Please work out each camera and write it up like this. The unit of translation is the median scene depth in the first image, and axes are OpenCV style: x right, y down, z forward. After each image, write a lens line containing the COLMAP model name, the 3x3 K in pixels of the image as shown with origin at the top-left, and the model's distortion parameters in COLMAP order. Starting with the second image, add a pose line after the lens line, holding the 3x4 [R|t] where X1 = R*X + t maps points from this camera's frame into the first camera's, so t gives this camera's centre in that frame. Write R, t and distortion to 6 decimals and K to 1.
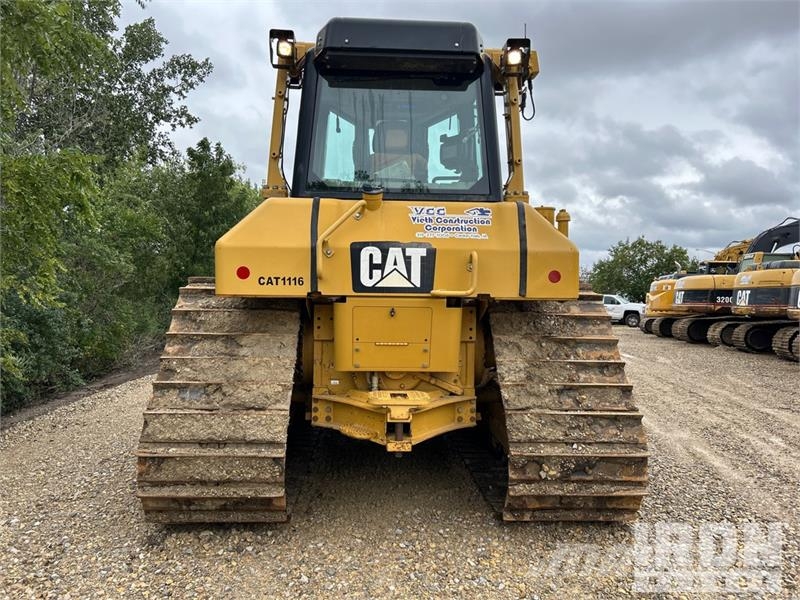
lens RADIAL K [[605.8, 0, 398.6], [0, 605.8, 302.2], [0, 0, 1]] dist [0.085811, -0.077342]
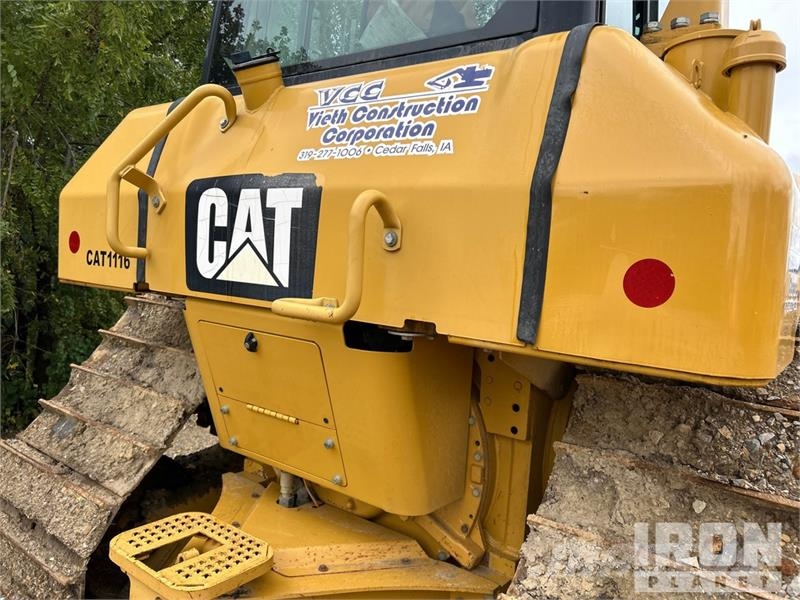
lens RADIAL K [[603.0, 0, 403.8], [0, 603.0, 296.1], [0, 0, 1]] dist [0.055527, -0.068536]
pose [[0.768371, 0.074503, -0.635654, 0.344321], [-0.071868, 0.996964, 0.029978, -0.036612], [0.635957, 0.022649, 0.771392, 0.747918]]
